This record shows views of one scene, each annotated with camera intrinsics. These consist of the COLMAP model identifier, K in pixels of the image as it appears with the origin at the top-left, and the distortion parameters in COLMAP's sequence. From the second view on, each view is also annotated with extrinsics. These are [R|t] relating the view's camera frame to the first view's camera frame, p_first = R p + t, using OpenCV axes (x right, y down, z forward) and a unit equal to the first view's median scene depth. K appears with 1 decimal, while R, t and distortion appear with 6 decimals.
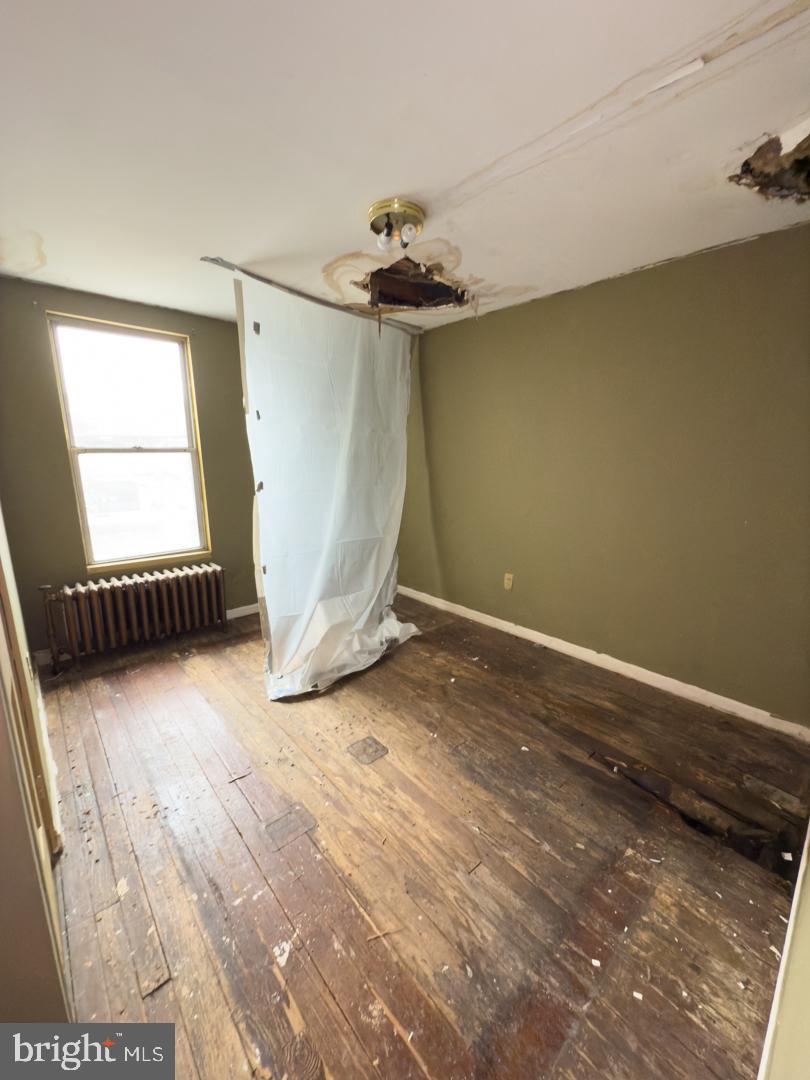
lens RADIAL K [[437.2, 0, 403.8], [0, 437.2, 542.4], [0, 0, 1]] dist [0.001287, -0.000351]
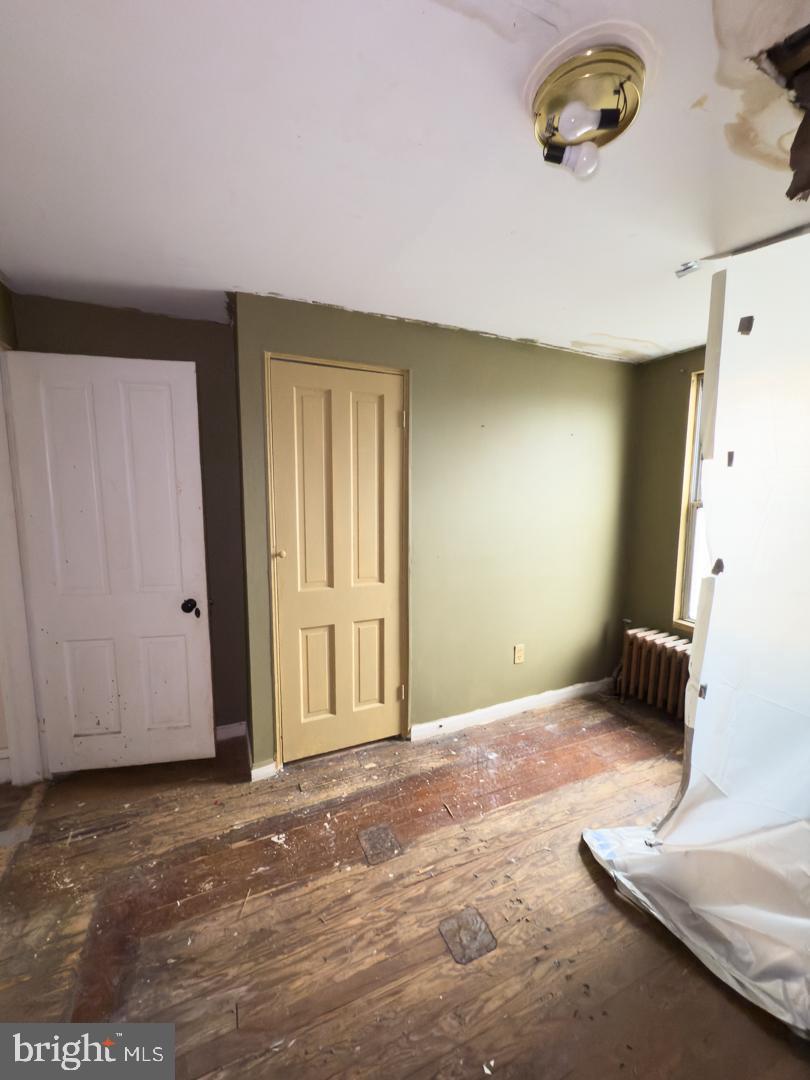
lens RADIAL K [[437.2, 0, 403.8], [0, 437.2, 539.2], [0, 0, 1]] dist [0.001287, -0.000351]
pose [[-0.303196, 0.101994, -0.947454, 0.703569], [-0.199813, 0.965348, 0.167863, -0.302339], [0.931744, 0.240209, -0.272310, 1.207267]]
